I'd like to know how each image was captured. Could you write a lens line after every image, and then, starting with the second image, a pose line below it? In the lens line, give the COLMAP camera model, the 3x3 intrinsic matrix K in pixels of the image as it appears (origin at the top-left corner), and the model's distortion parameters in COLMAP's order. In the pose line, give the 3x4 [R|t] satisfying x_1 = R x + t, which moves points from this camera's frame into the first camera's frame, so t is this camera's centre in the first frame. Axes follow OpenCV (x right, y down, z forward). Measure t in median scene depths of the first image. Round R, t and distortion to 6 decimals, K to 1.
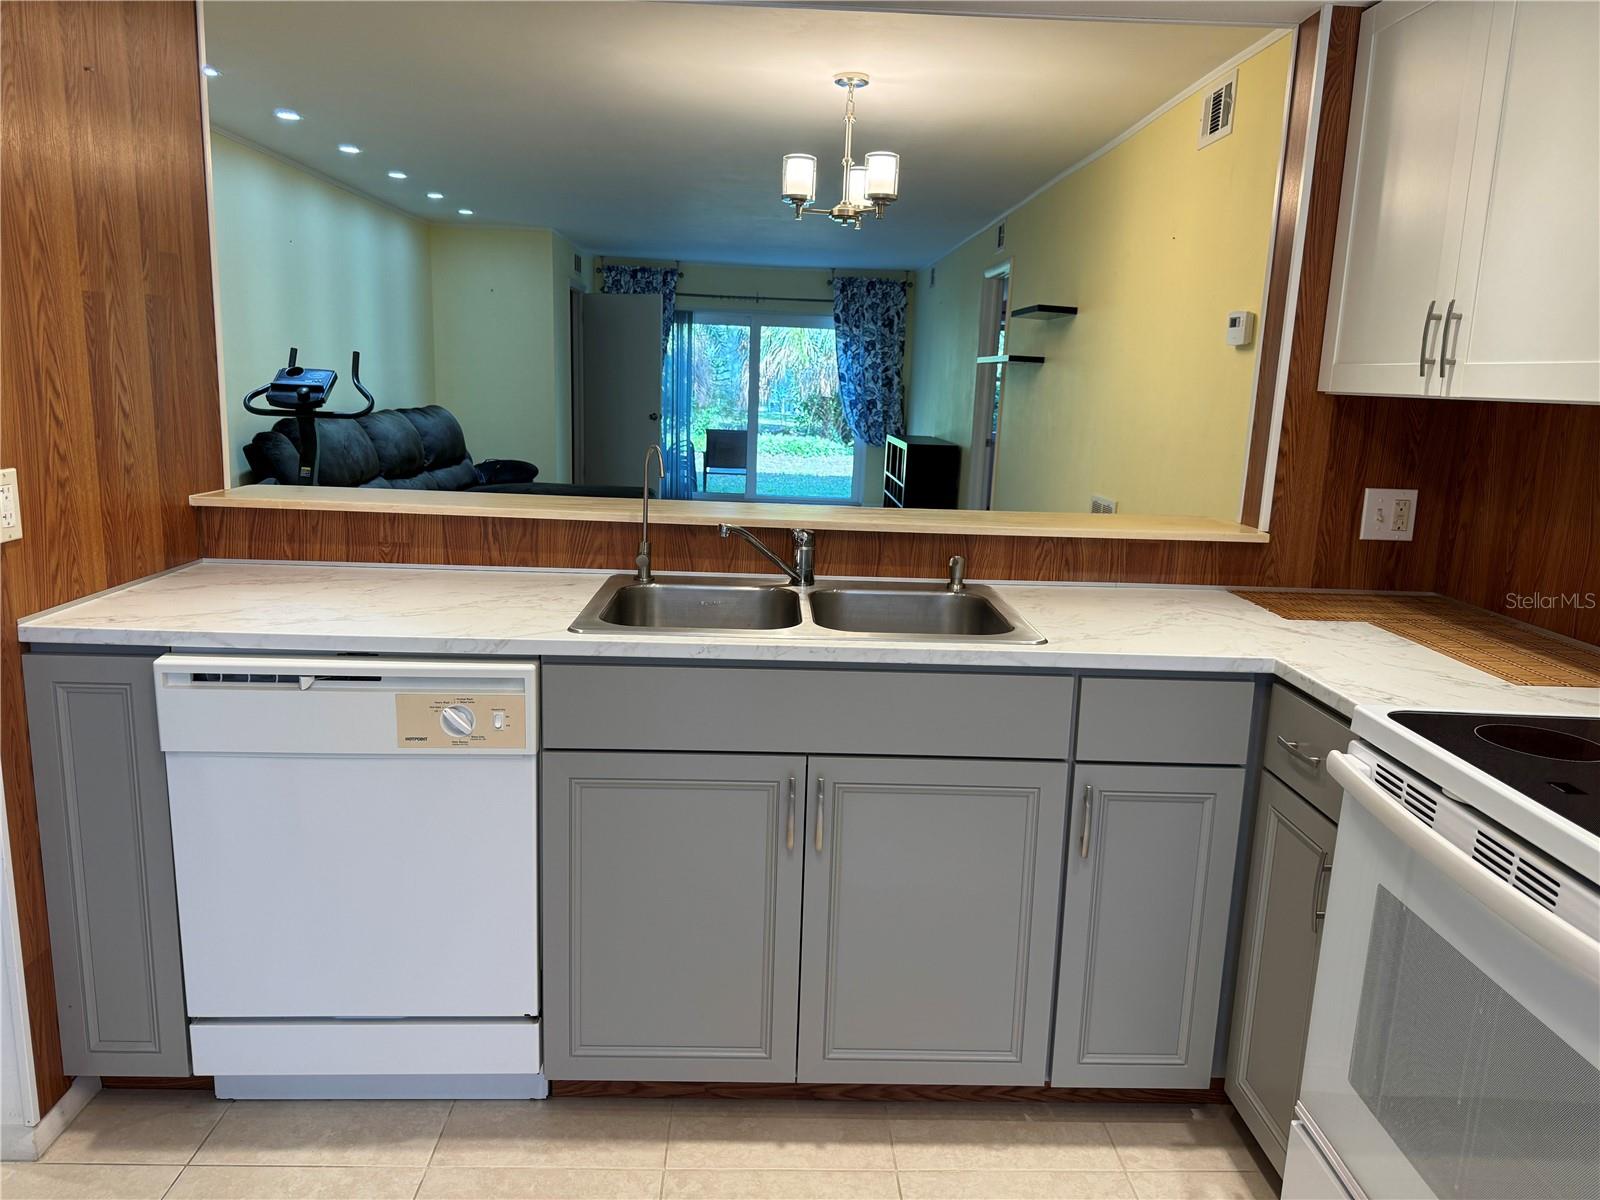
lens RADIAL K [[1129.5, 0, 801.5], [0, 1129.5, 626.9], [0, 0, 1]] dist [0.093742, -0.173031]
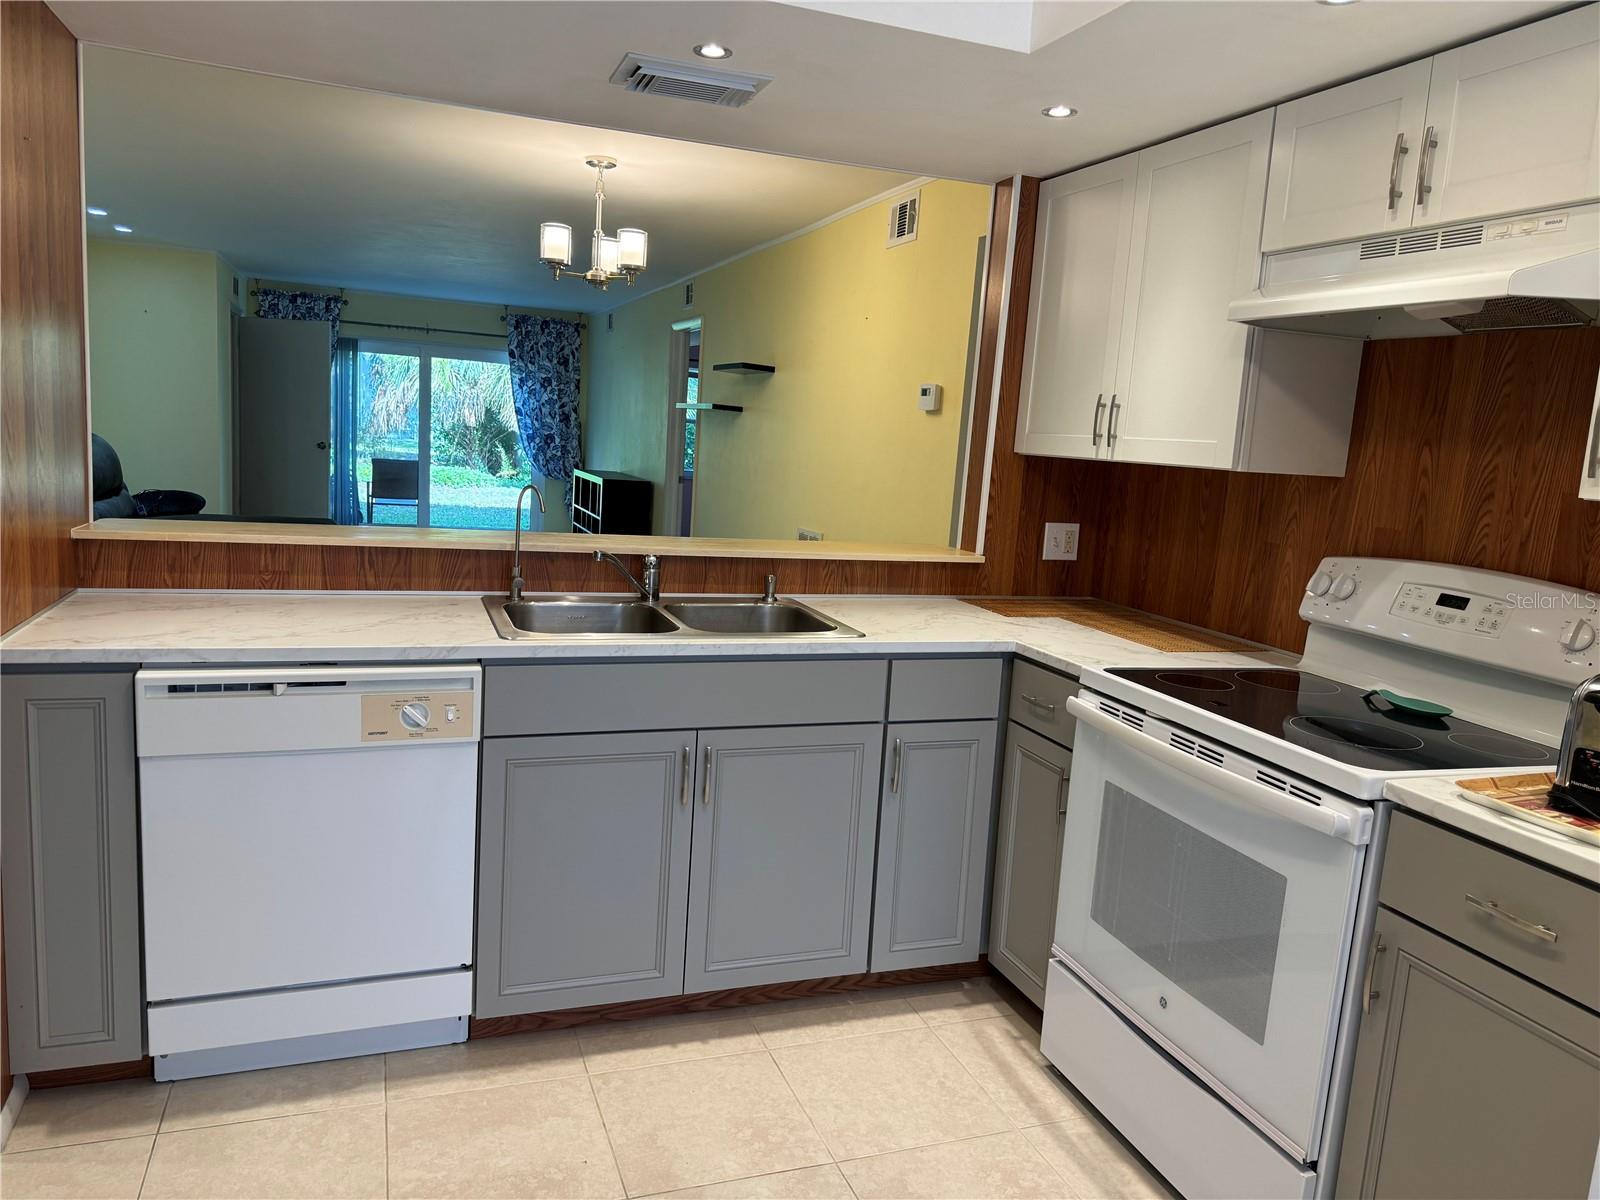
lens RADIAL K [[1129.5, 0, 801.5], [0, 1129.5, 626.9], [0, 0, 1]] dist [0.093742, -0.173031]
pose [[0.949693, -0.029001, 0.311835, -0.213545], [0.037641, 0.999055, -0.021724, 0.022678], [-0.310911, 0.032369, 0.949888, -0.199109]]
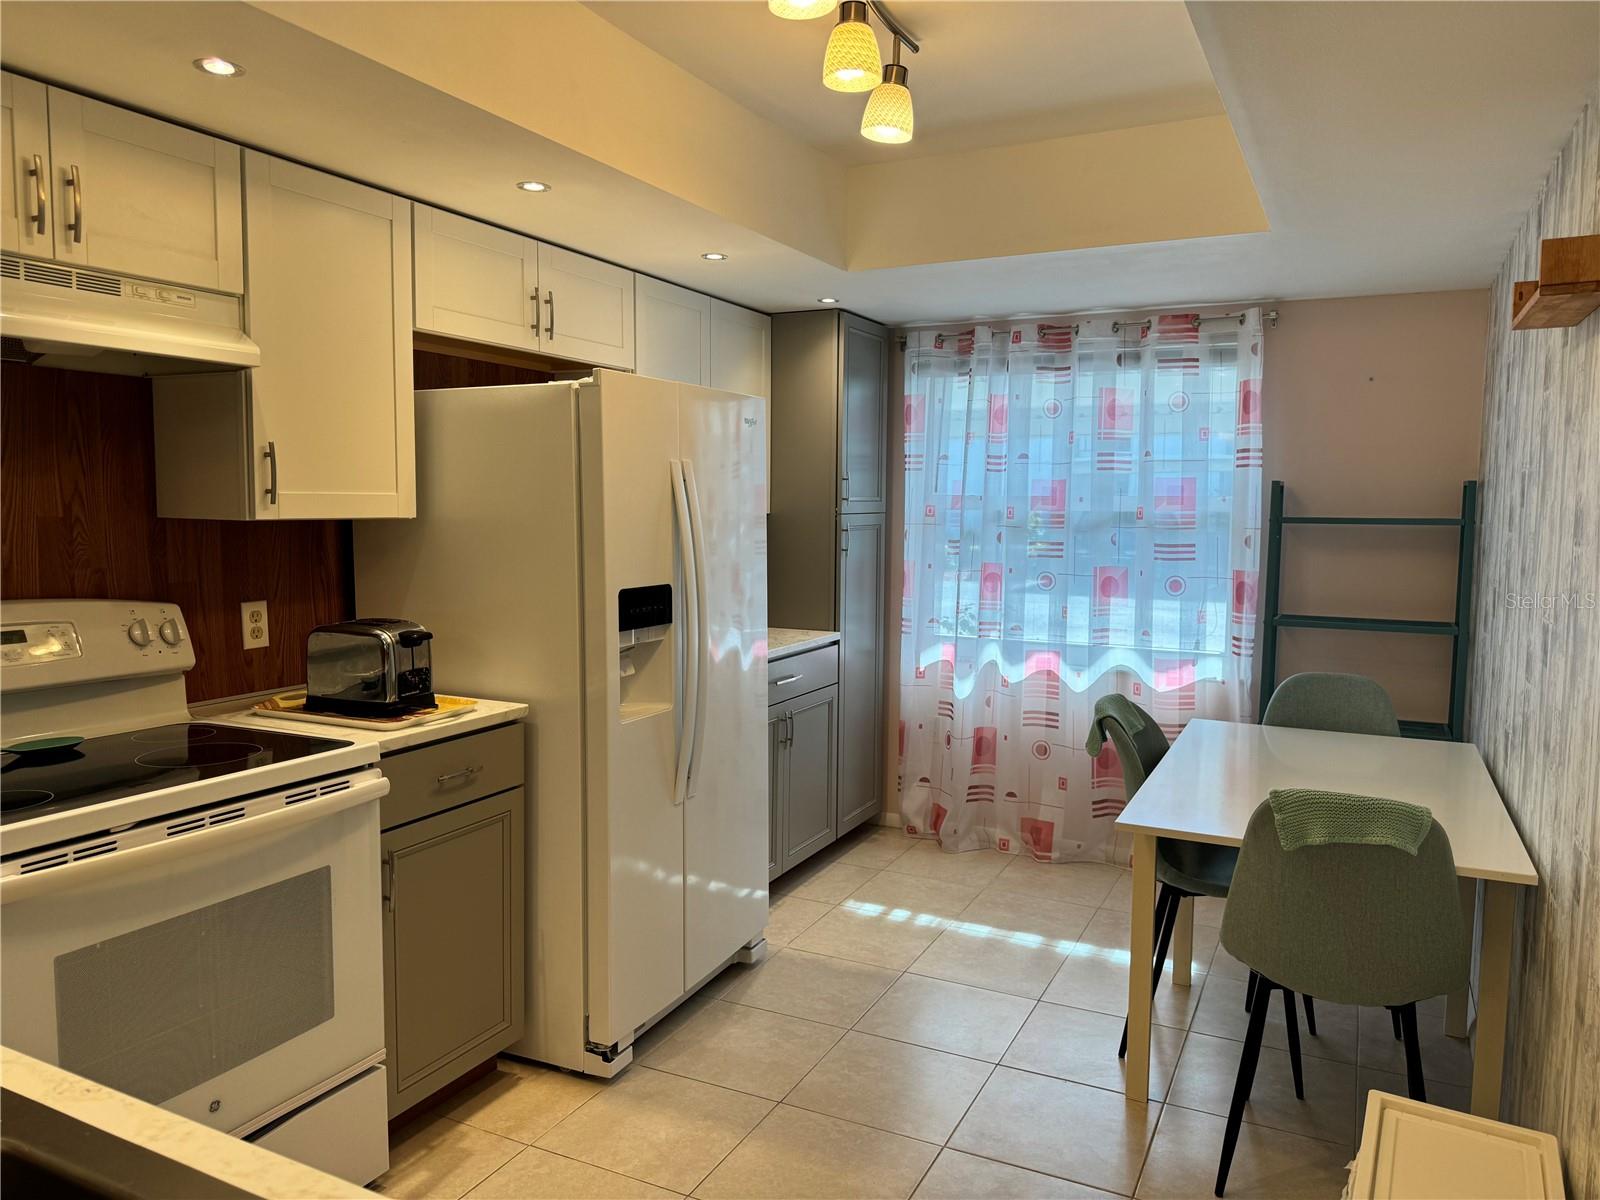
lens RADIAL K [[1107.6, 0, 801.5], [0, 1107.6, 595.7], [0, 0, 1]] dist [0.030927, -0.075727]
pose [[-0.881817, -0.082658, 0.464292, -0.368773], [0.061787, 0.955783, 0.287510, -0.230140], [-0.467527, 0.282218, -0.837718, 0.896902]]
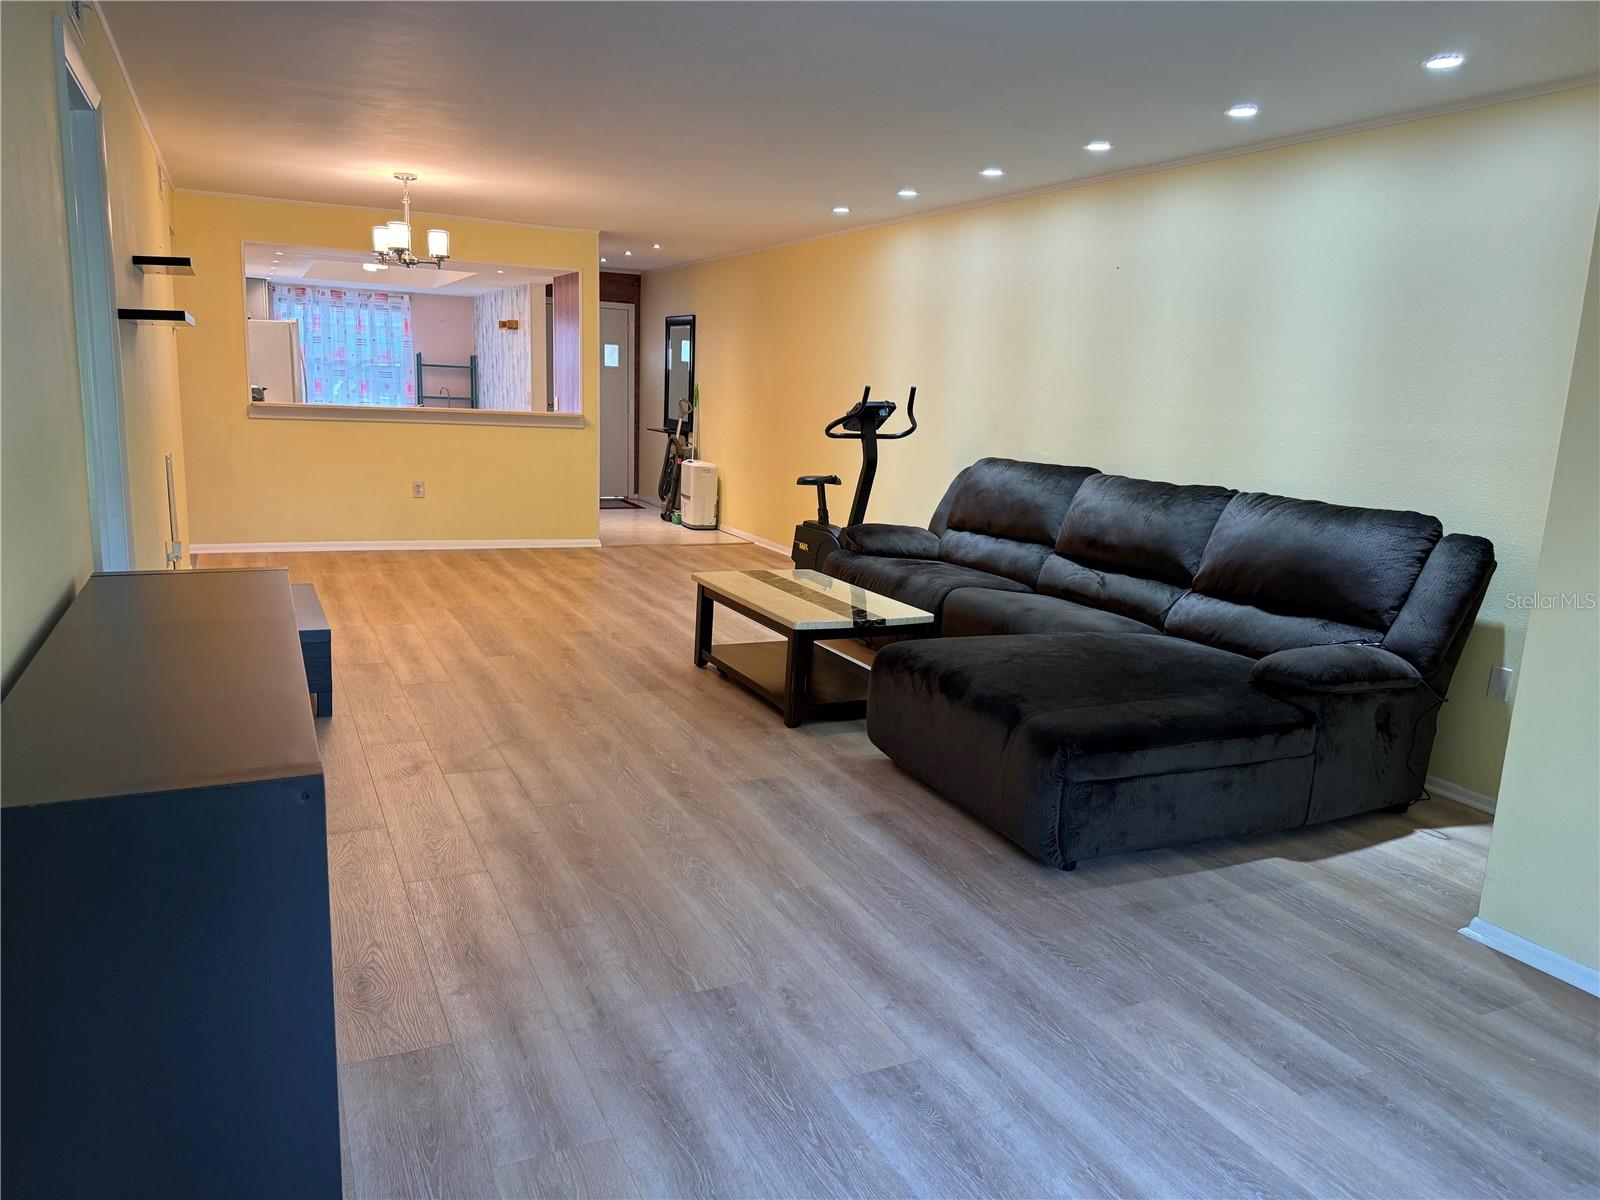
lens RADIAL K [[1126.3, 0, 800.0], [0, 1126.3, 600.0], [0, 0, 1]] dist [0.164537, -0.364451]
pose [[-0.912366, 0.002888, -0.409366, 0.296630], [-0.160301, 0.917603, 0.363743, -0.980552], [0.376686, 0.397489, -0.836726, 4.443877]]
